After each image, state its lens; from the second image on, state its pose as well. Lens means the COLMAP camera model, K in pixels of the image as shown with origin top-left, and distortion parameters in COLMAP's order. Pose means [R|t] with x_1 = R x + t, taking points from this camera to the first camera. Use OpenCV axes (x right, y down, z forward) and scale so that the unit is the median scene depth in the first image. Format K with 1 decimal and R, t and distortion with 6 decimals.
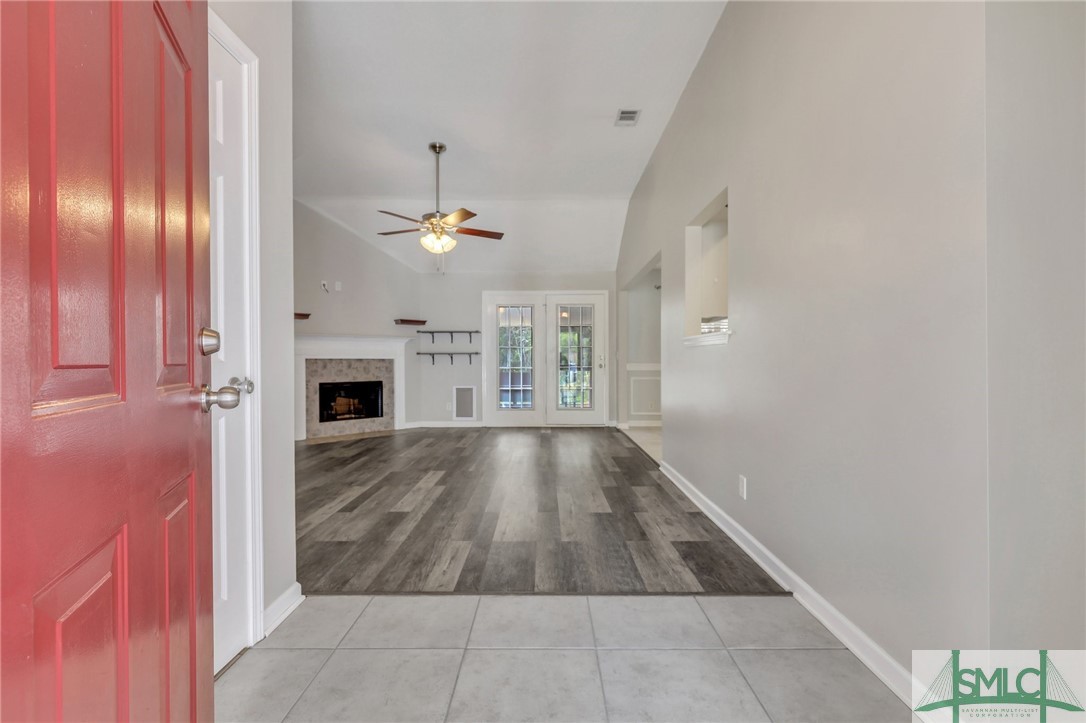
lens RADIAL K [[494.6, 0, 545.9], [0, 494.6, 366.3], [0, 0, 1]] dist [0.001960, 0.001023]
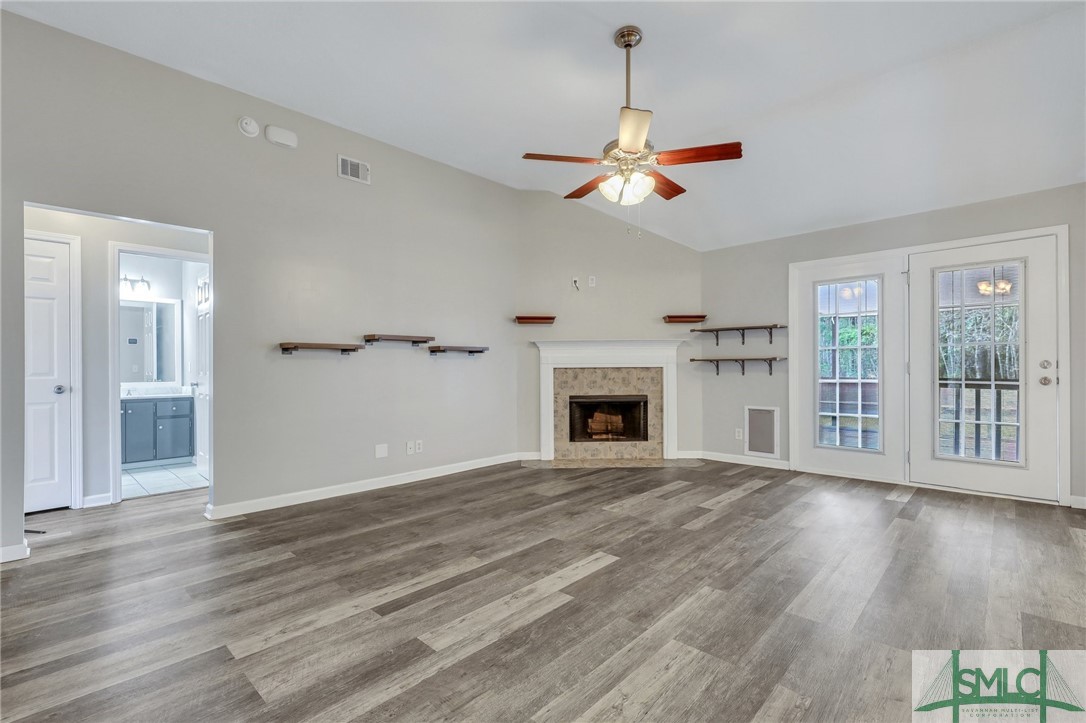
lens RADIAL K [[494.6, 0, 544.1], [0, 494.6, 367.1], [0, 0, 1]] dist [0.001960, 0.001023]
pose [[0.728406, 0.000952, -0.685145, 0.095442], [-0.004130, 0.999987, -0.003002, -0.012889], [0.685133, 0.005017, 0.728400, 0.327276]]
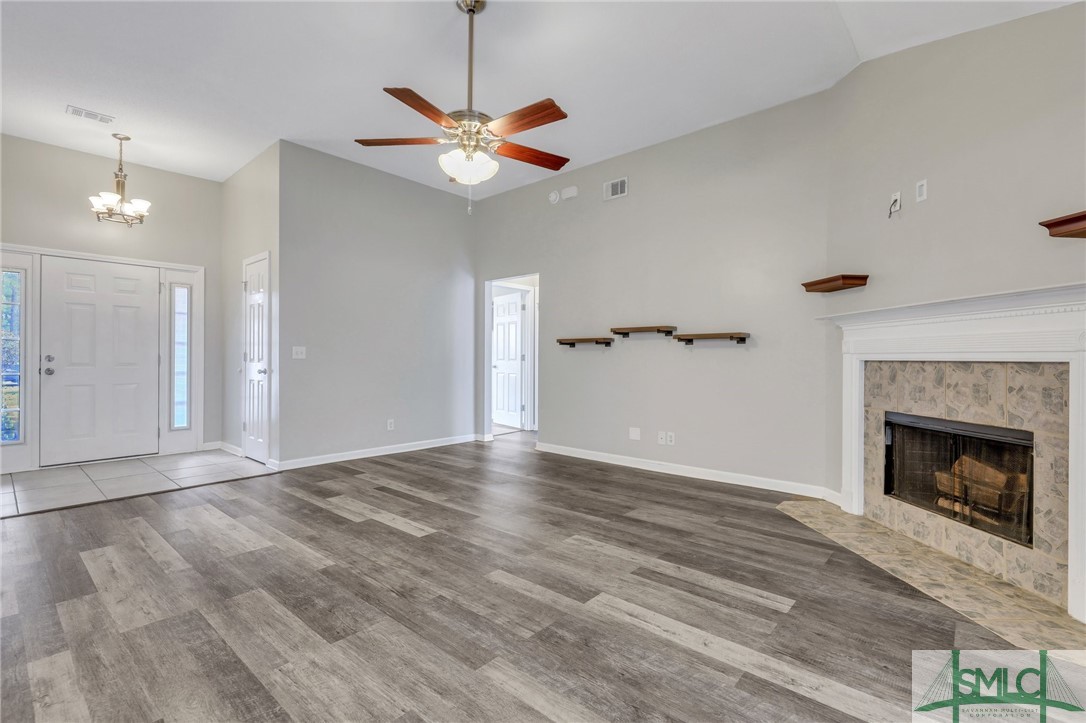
lens RADIAL K [[494.6, 0, 540.9], [0, 494.6, 357.1], [0, 0, 1]] dist [0.001960, 0.001023]
pose [[-0.665647, 0.002176, -0.746264, 0.114450], [-0.006671, 0.999938, 0.008866, -0.019653], [0.746237, 0.010880, -0.665592, 1.023080]]
